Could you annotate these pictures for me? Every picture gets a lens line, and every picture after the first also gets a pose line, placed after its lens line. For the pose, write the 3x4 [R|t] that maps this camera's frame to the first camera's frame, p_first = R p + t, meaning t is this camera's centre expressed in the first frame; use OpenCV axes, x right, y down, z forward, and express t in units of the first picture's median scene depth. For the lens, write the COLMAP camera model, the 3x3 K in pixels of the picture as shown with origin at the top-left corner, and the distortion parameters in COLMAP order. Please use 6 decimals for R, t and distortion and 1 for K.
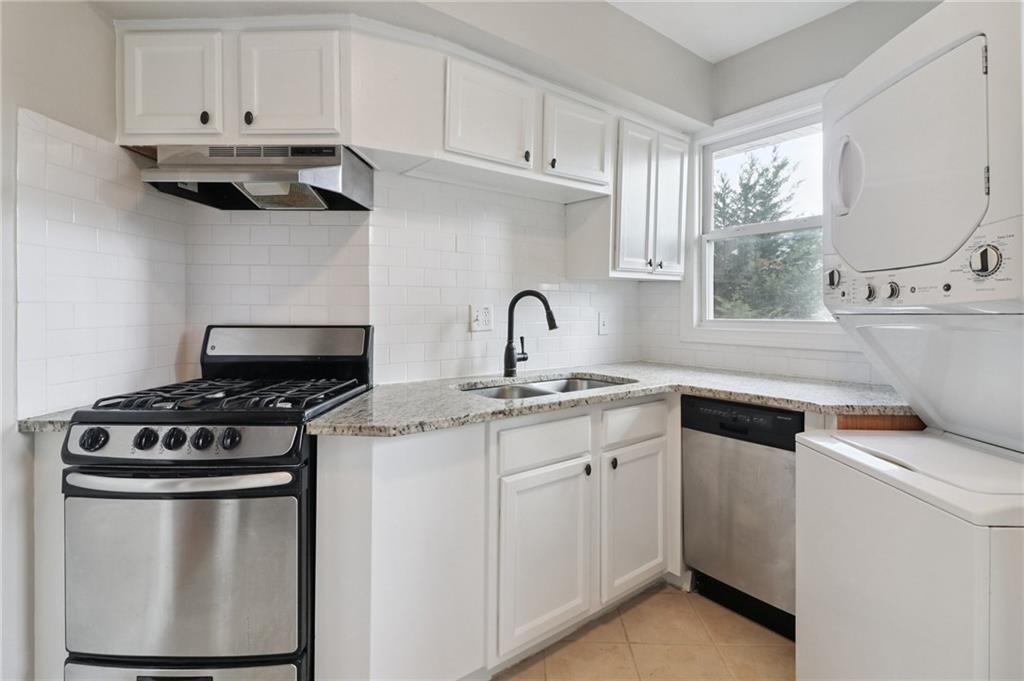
lens RADIAL K [[475.6, 0, 502.7], [0, 475.6, 313.0], [0, 0, 1]] dist [0.002005, -0.011108]
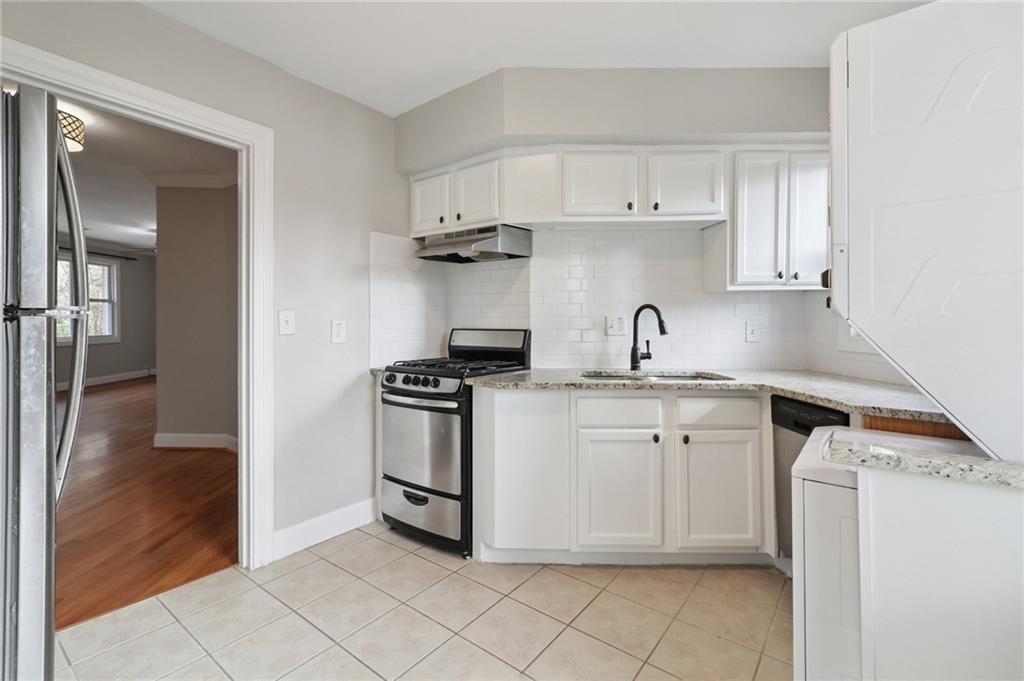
lens RADIAL K [[475.6, 0, 502.7], [0, 475.6, 313.0], [0, 0, 1]] dist [0.002005, -0.011108]
pose [[0.794652, -0.012745, -0.606931, 0.650194], [-0.000442, 0.999767, -0.021573, 0.005417], [0.607065, 0.017411, 0.794461, -0.329860]]
